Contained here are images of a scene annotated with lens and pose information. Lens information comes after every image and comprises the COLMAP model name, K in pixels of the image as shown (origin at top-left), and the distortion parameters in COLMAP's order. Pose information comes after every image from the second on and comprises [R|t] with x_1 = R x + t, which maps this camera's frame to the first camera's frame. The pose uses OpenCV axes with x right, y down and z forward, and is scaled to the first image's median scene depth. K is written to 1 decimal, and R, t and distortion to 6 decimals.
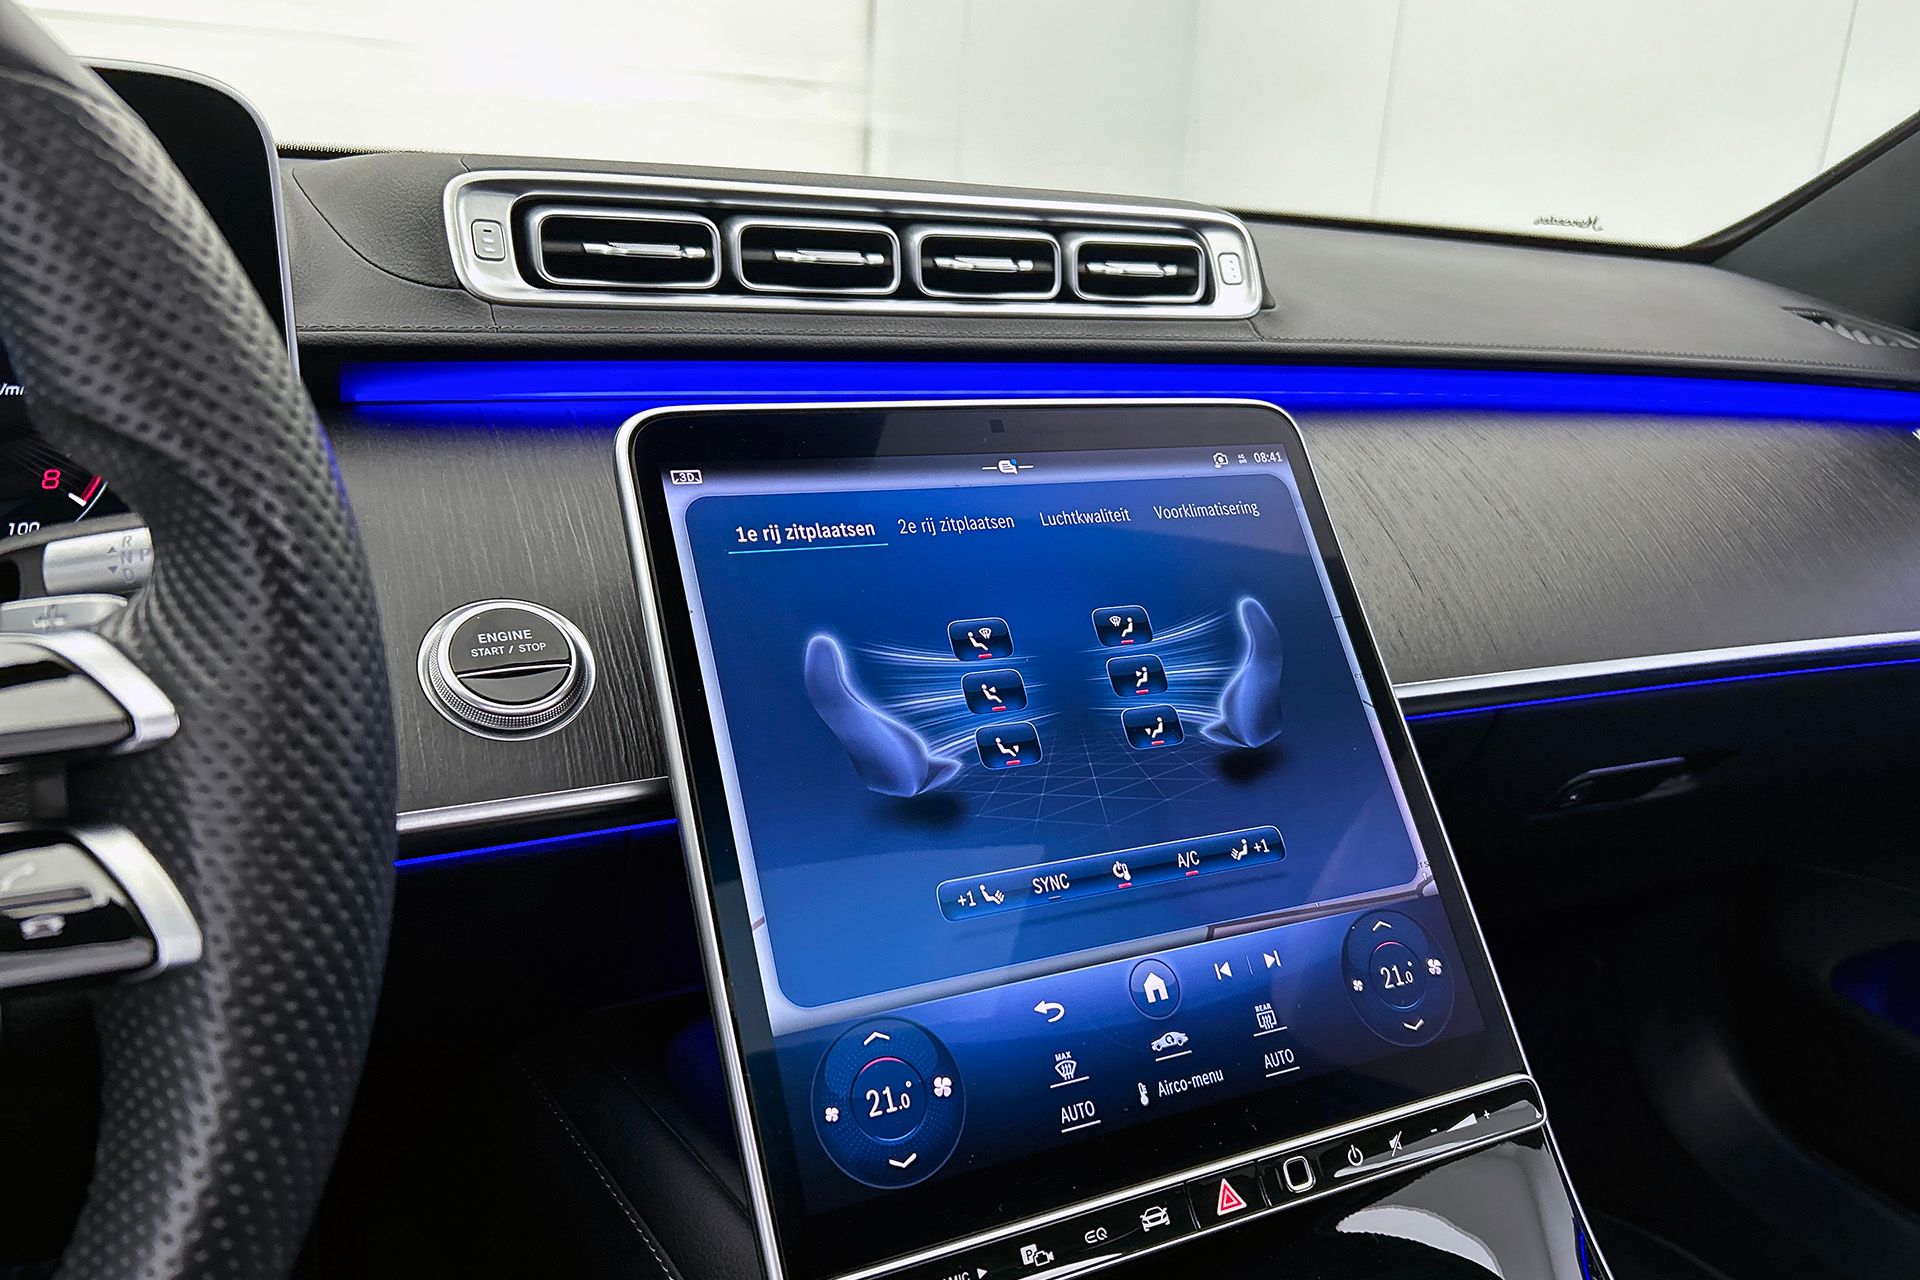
lens RADIAL K [[1485.8, 0, 964.8], [0, 1485.8, 647.2], [0, 0, 1]] dist [0.009190, -0.013245]
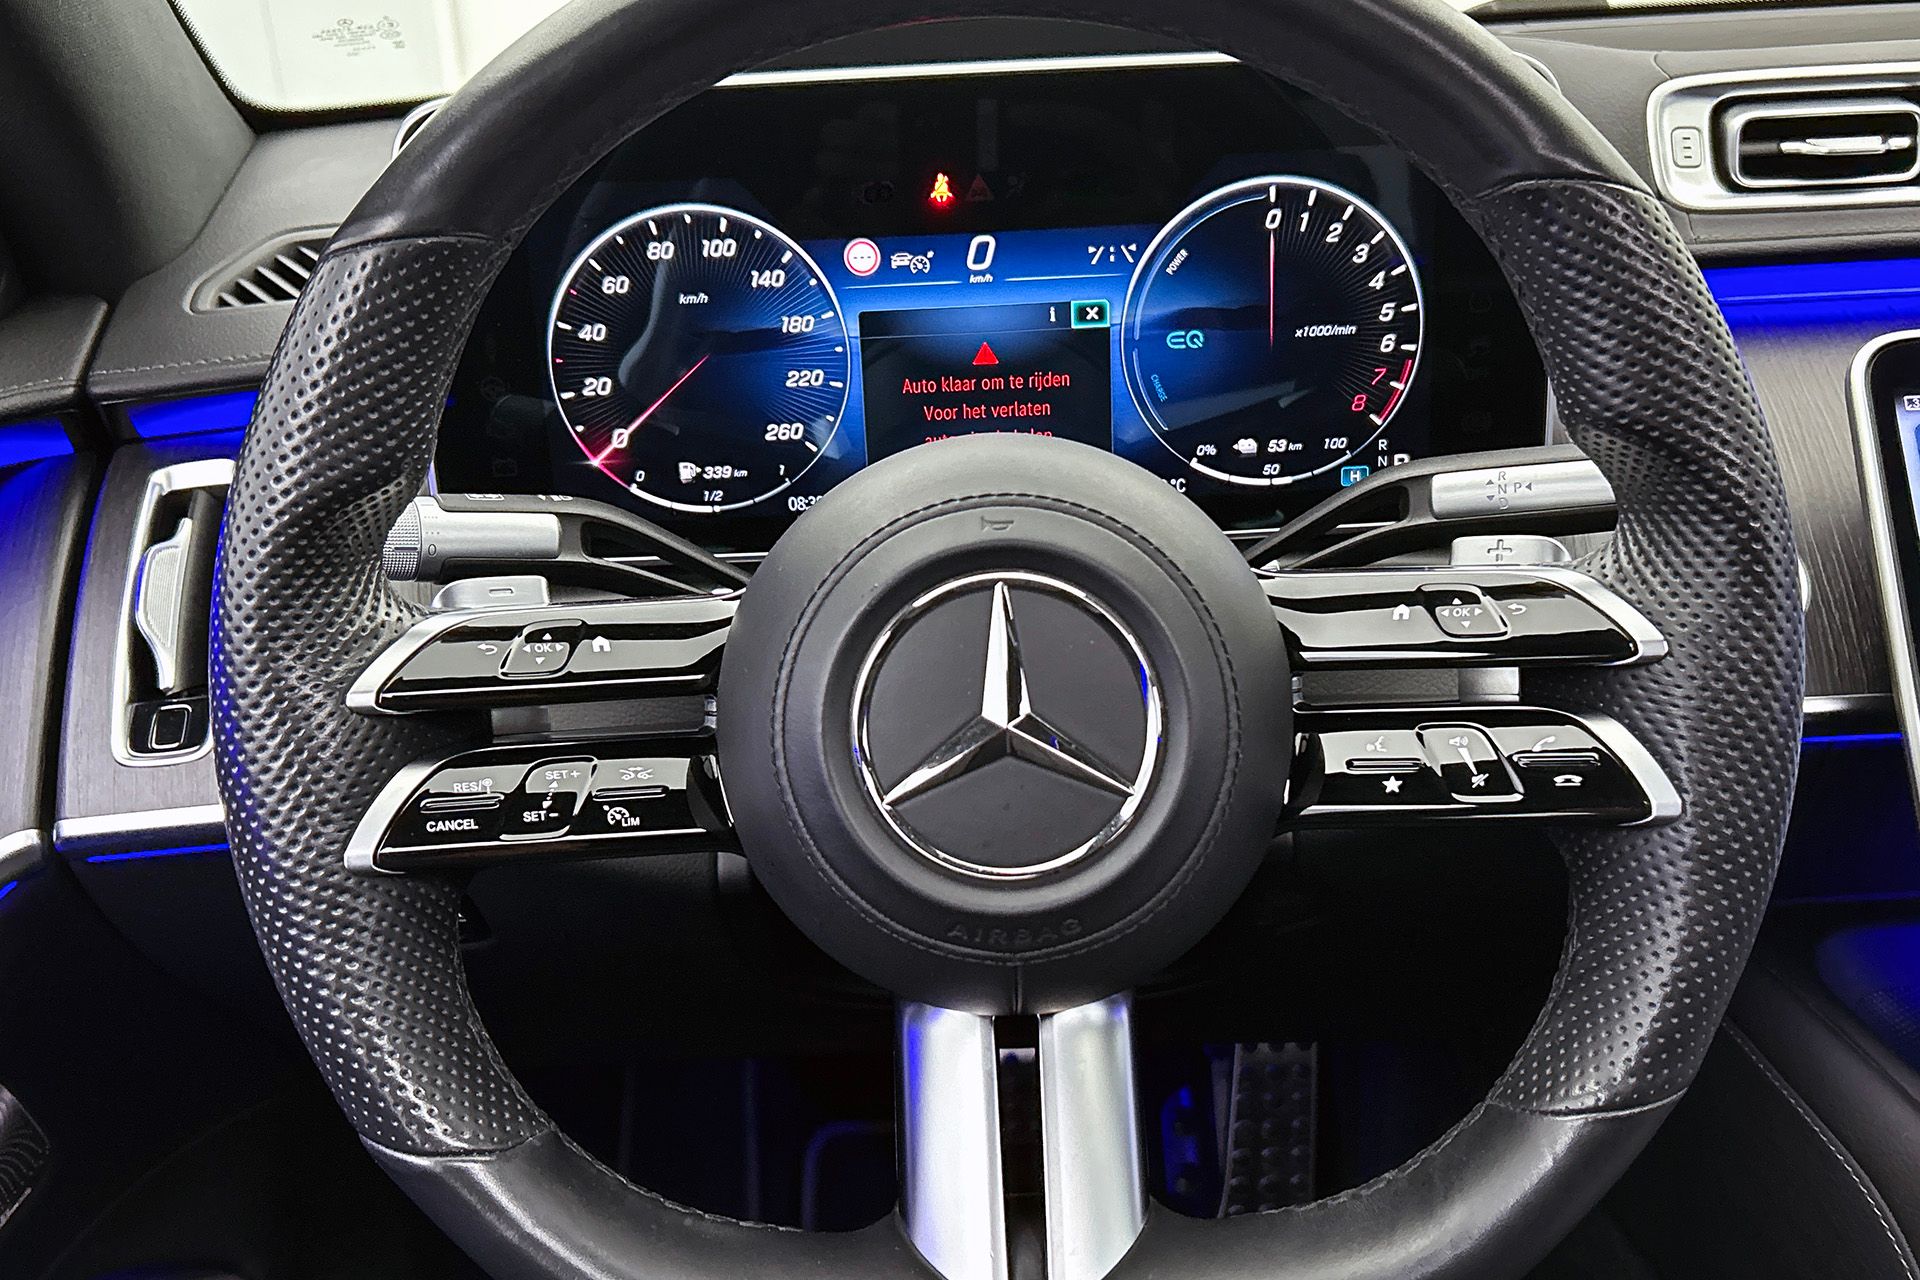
lens RADIAL K [[1814.0, 0, 978.5], [0, 1814.0, 654.3], [0, 0, 1]] dist [0.061844, 0.000000]
pose [[0.890615, 0.089333, -0.445897, -0.182915], [-0.043668, 0.992784, 0.111678, -0.054168], [0.452657, -0.079991, 0.888090, -0.430608]]
